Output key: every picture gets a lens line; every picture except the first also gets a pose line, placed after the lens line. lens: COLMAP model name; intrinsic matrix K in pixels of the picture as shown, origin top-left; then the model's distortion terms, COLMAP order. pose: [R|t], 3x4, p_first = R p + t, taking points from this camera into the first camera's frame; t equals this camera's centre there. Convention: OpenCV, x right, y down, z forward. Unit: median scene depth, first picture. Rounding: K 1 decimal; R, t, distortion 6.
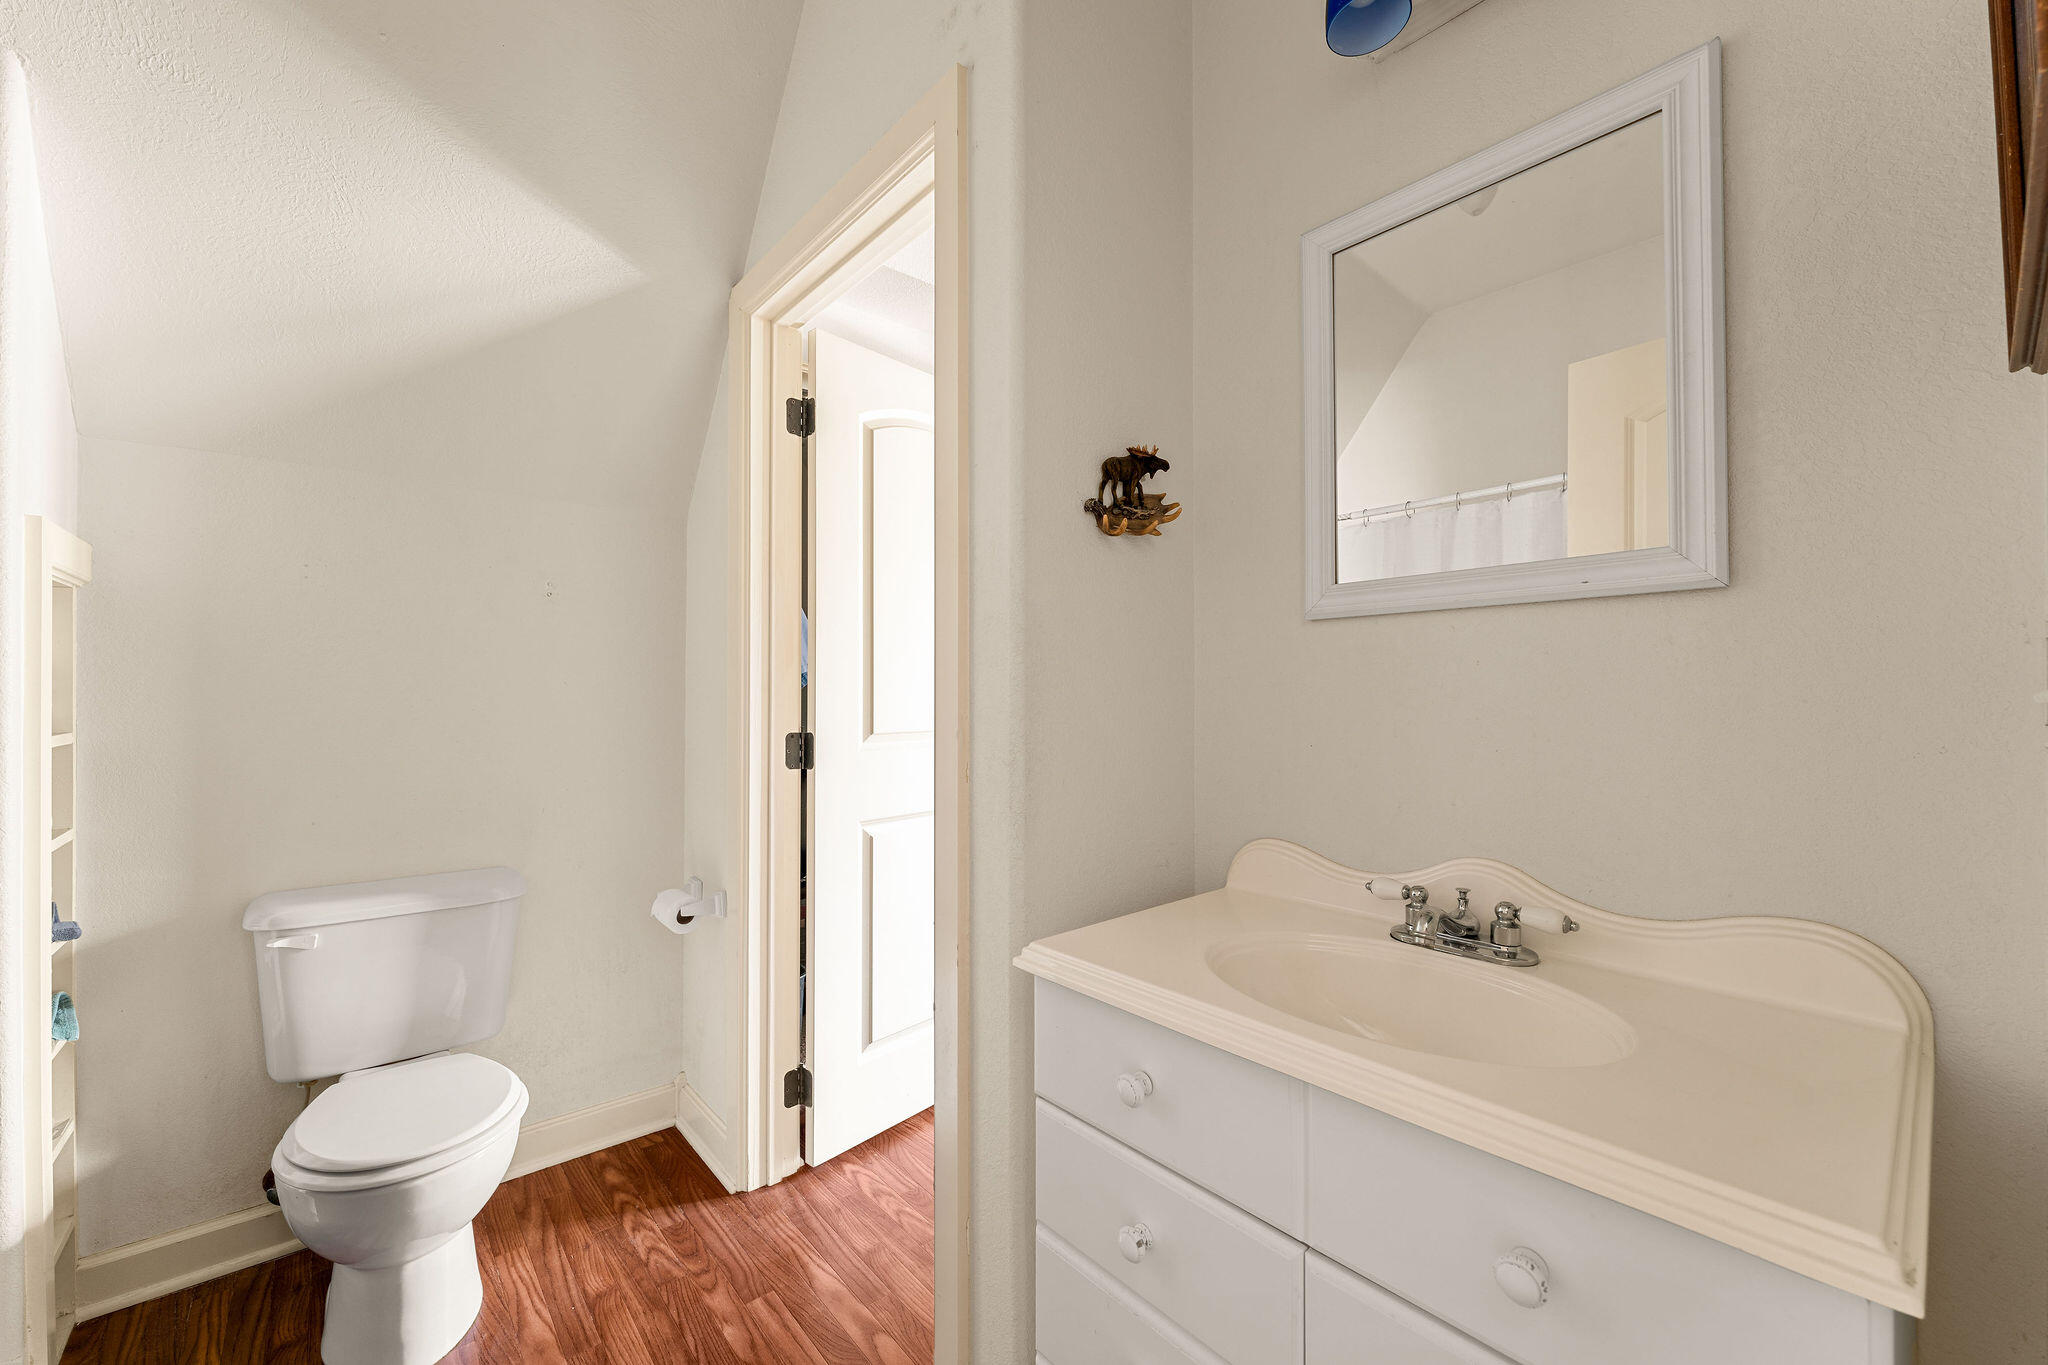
lens RADIAL K [[812.0, 0, 1024.2], [0, 812.0, 684.9], [0, 0, 1]] dist [-0.000238, -0.000568]
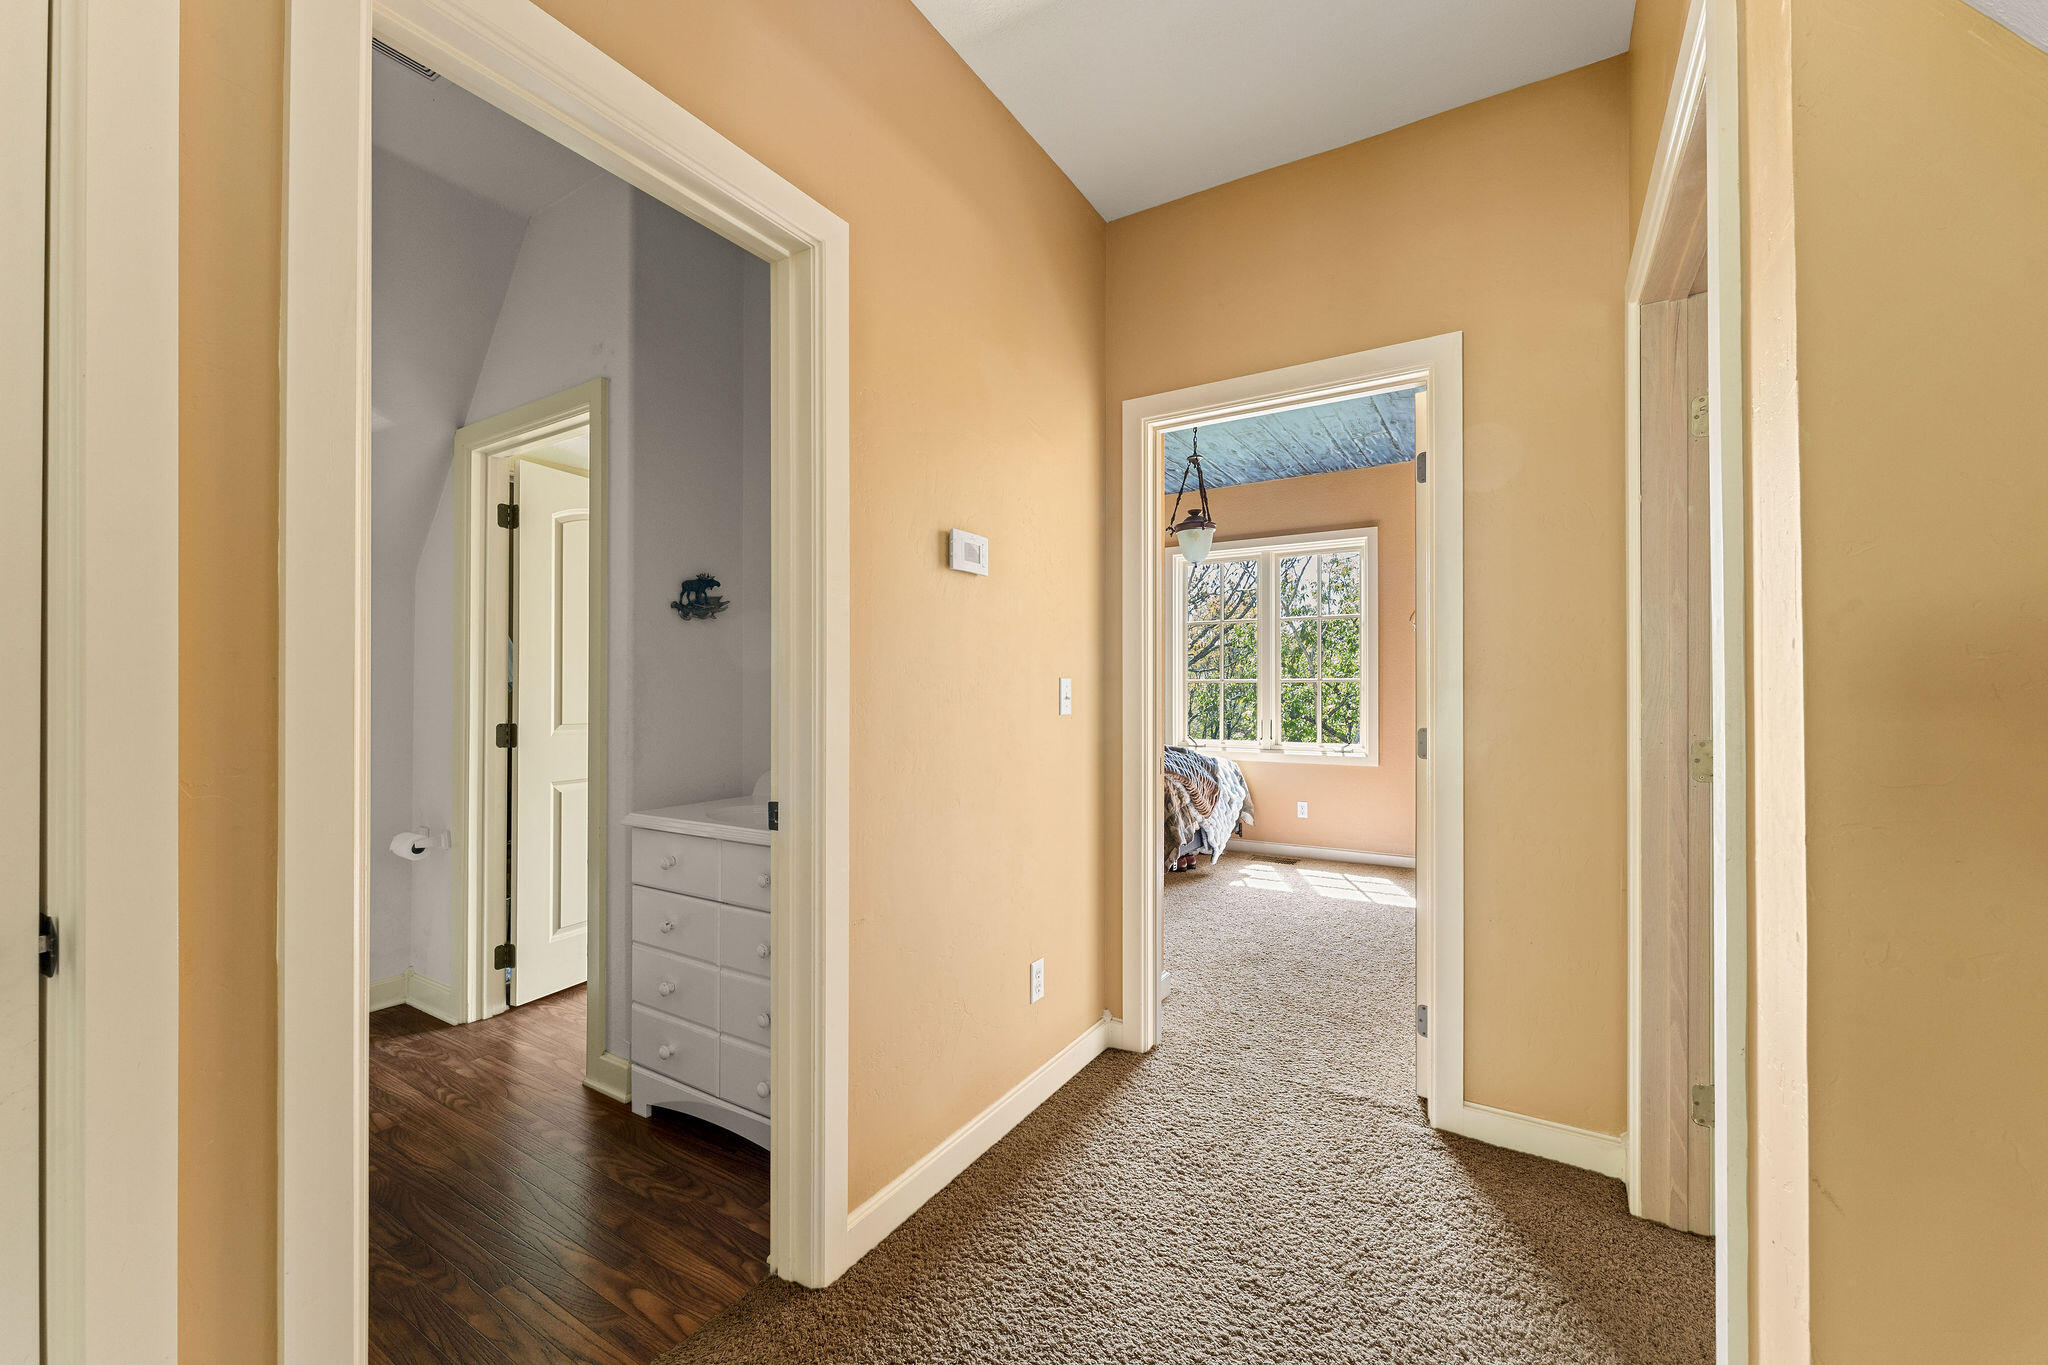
lens RADIAL K [[812.0, 0, 1021.4], [0, 812.0, 690.3], [0, 0, 1]] dist [-0.000238, -0.000568]
pose [[0.955545, 0.003503, 0.294826, 0.202320], [-0.004501, 0.999986, 0.002705, -0.012666], [-0.294813, -0.003912, 0.955547, -0.761117]]
